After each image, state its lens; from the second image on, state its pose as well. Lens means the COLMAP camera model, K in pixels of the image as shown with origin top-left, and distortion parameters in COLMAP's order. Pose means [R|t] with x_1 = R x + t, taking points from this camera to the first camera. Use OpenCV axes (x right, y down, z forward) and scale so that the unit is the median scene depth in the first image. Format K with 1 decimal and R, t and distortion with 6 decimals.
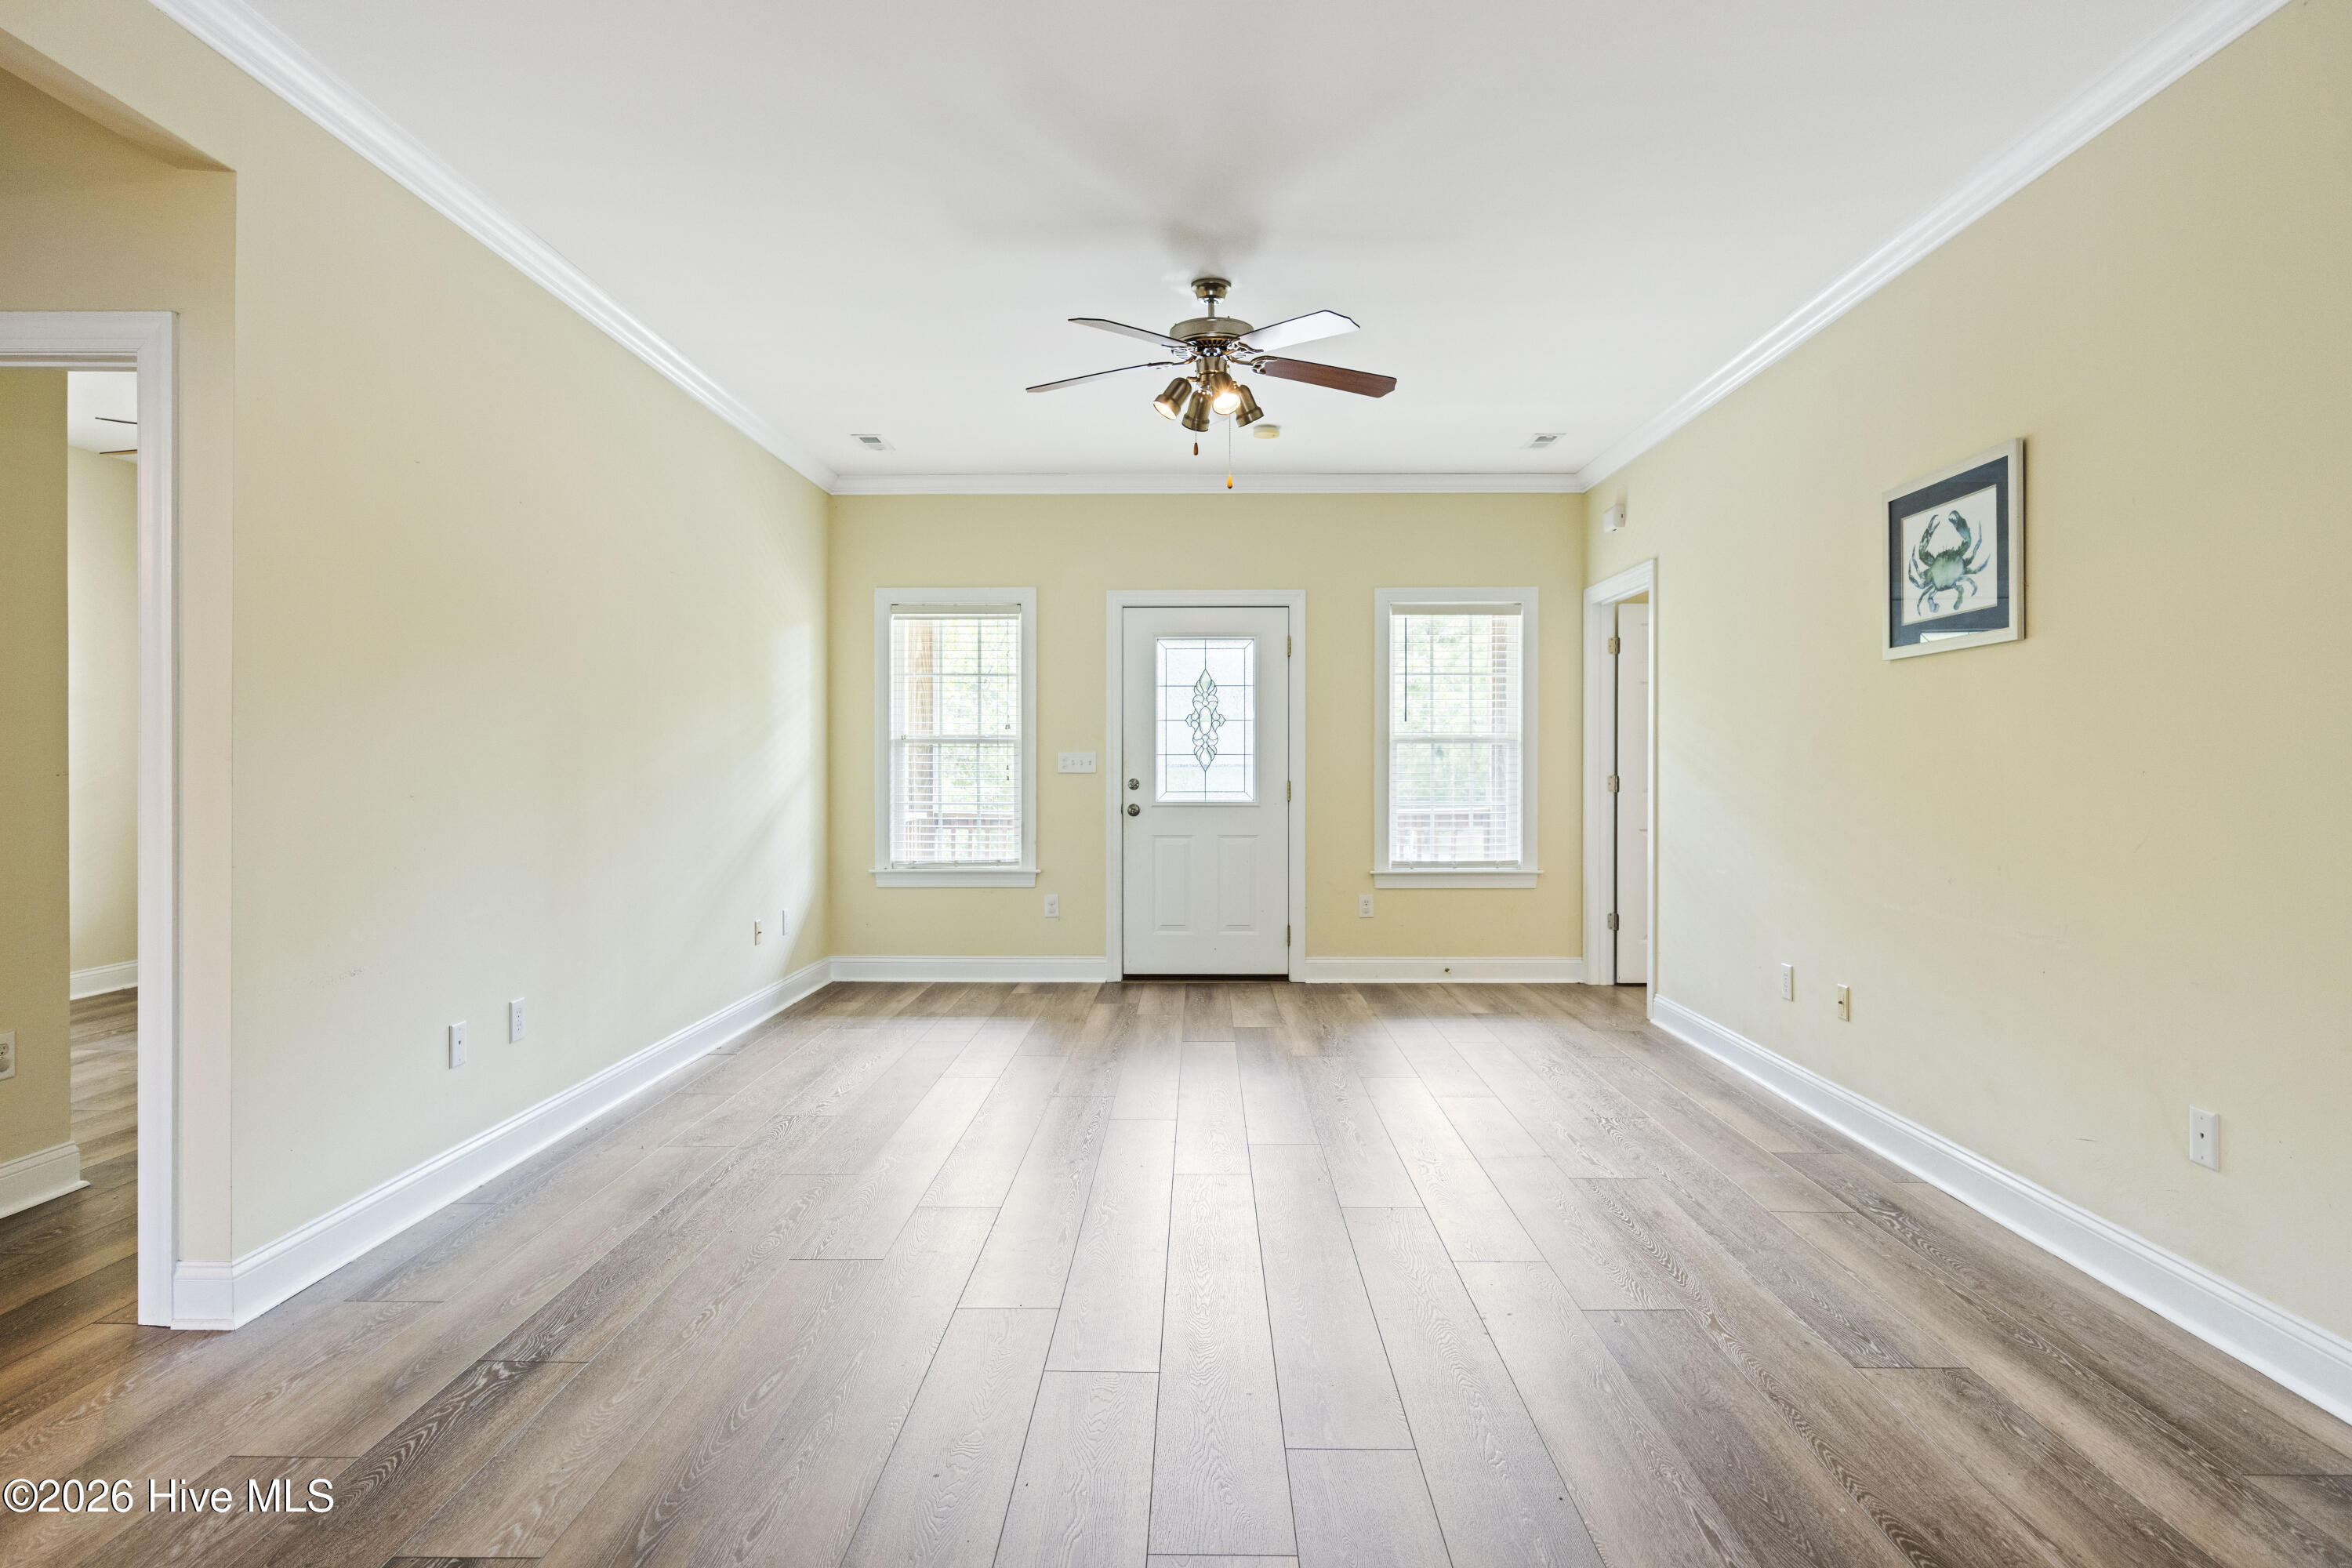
lens RADIAL K [[1355.5, 0, 1178.3], [0, 1355.5, 777.0], [0, 0, 1]] dist [0.000671, -0.000091]
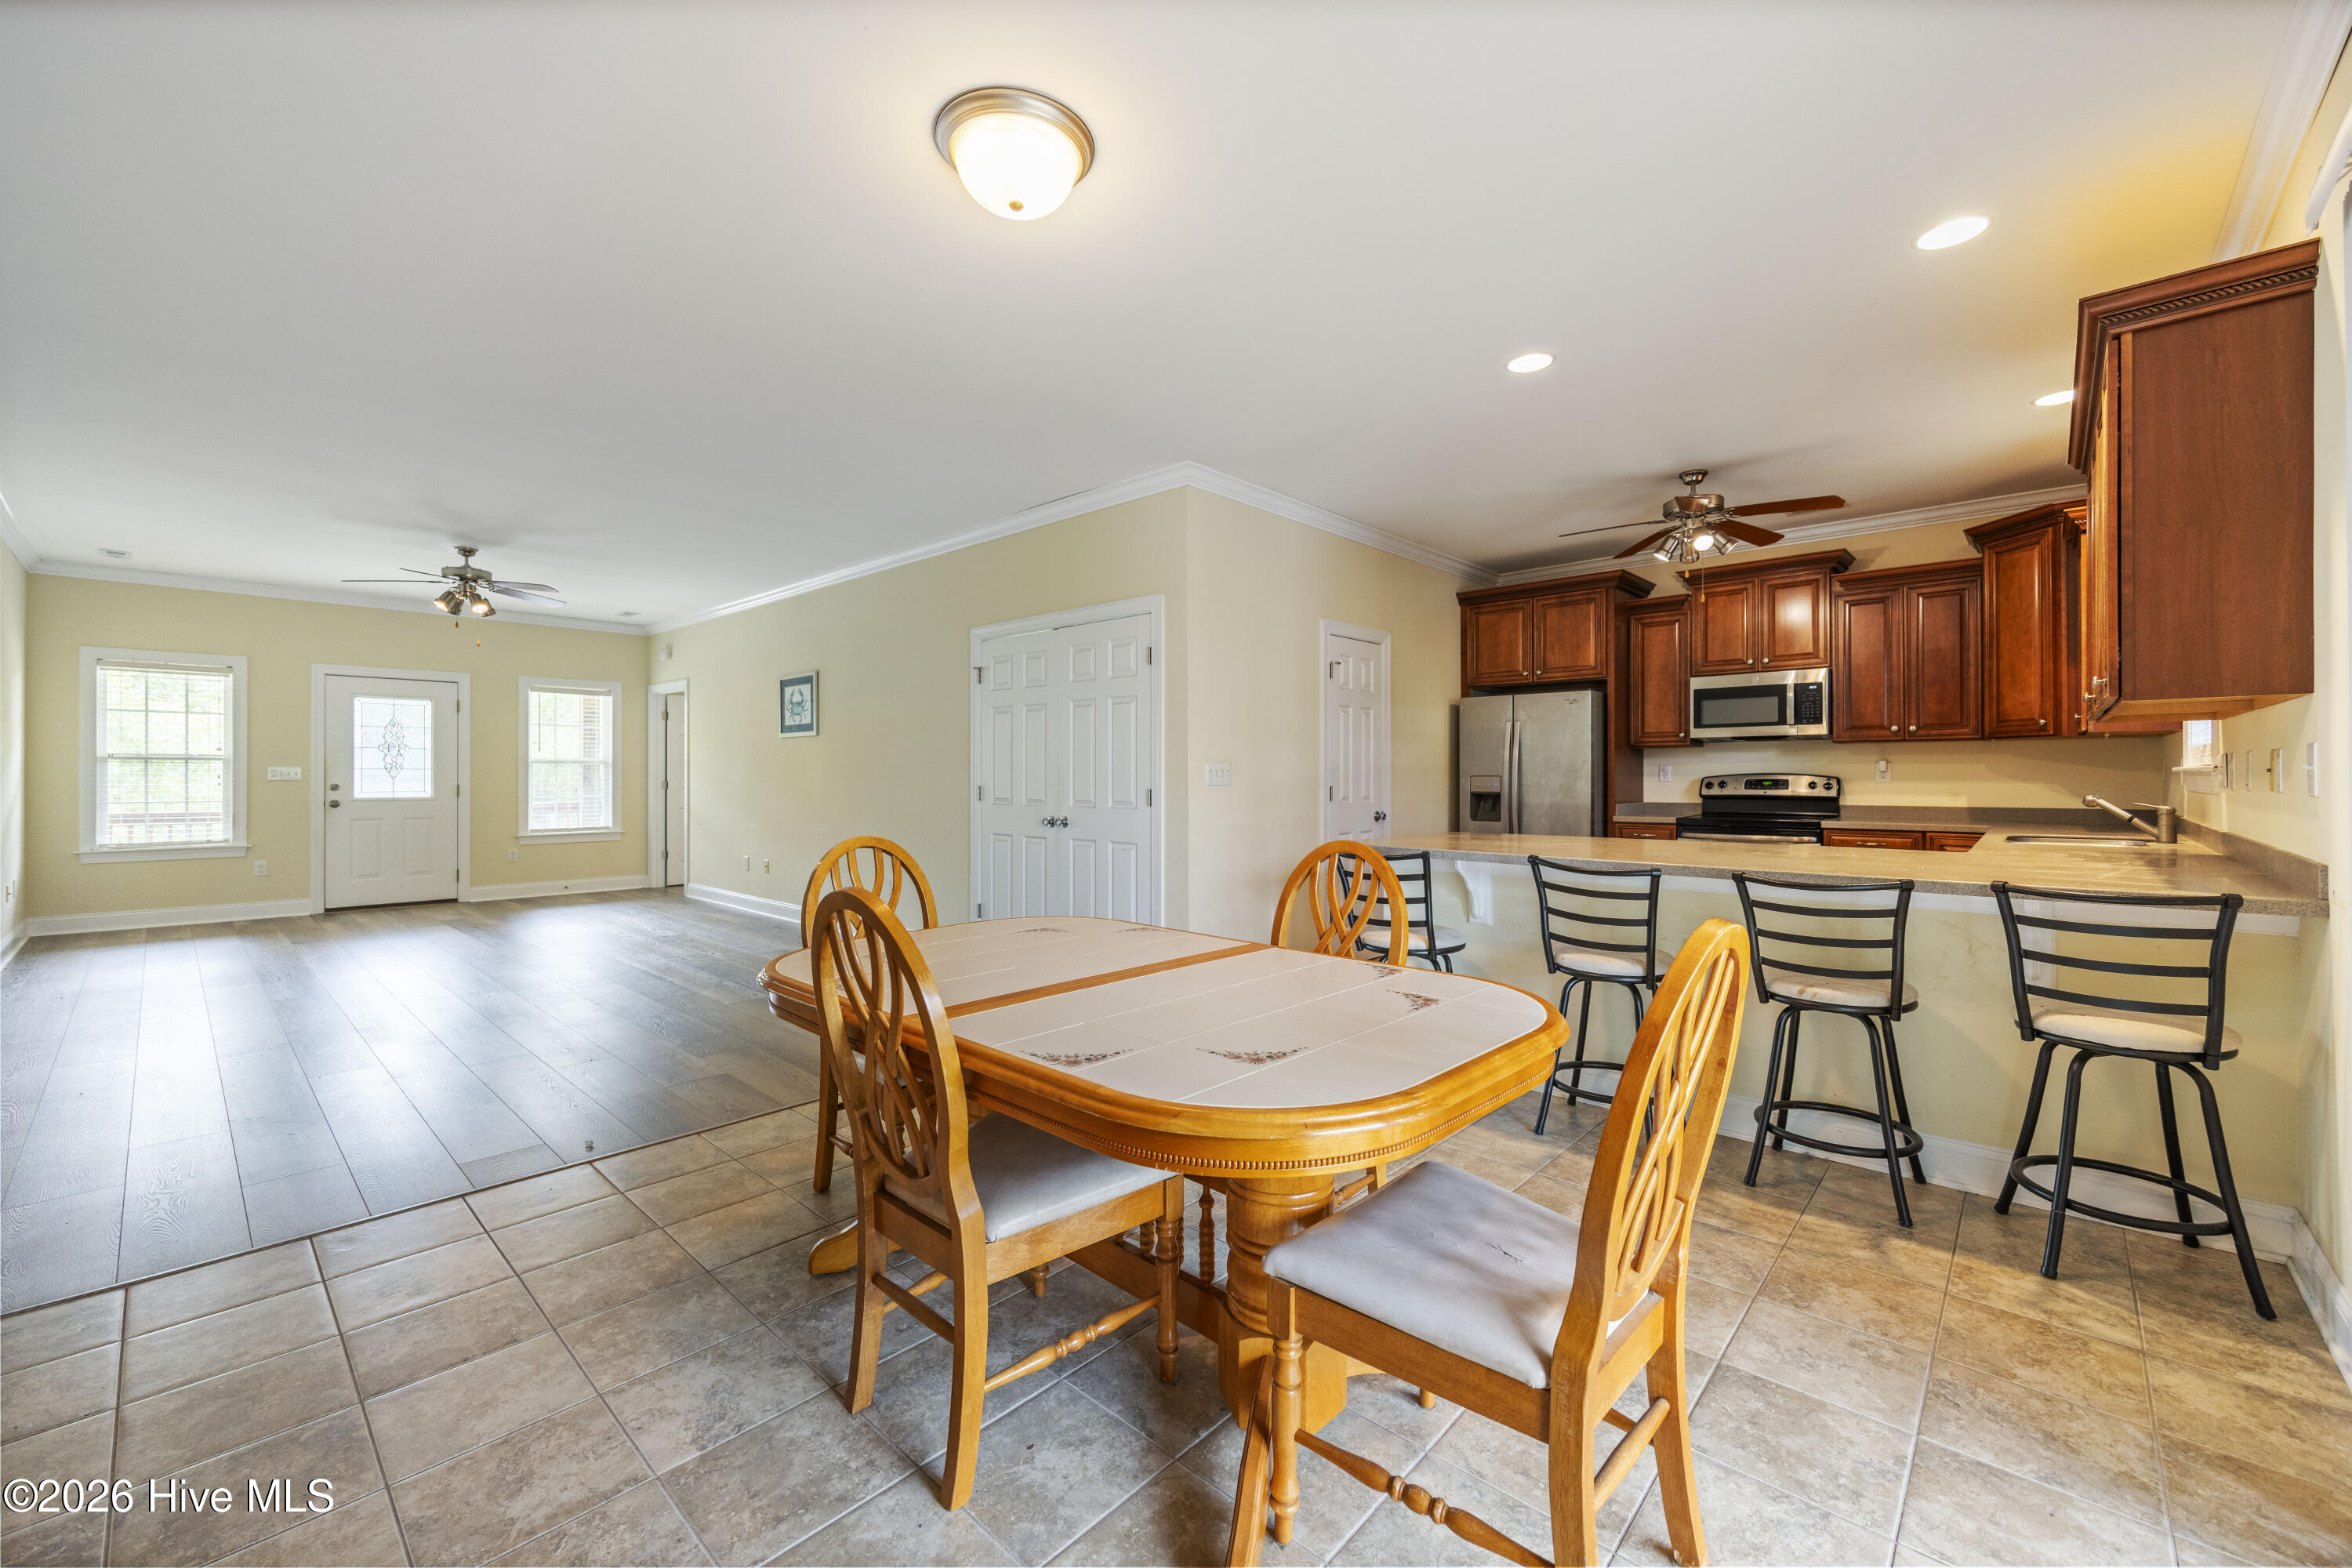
lens RADIAL K [[927.5, 0, 1180.0], [0, 927.5, 778.1], [0, 0, 1]] dist [-0.000912, -0.000111]
pose [[0.673448, -0.001239, 0.739234, -0.169172], [0.004868, 0.999984, -0.002758, 0.002481], [-0.739219, 0.005455, 0.673443, -0.457625]]
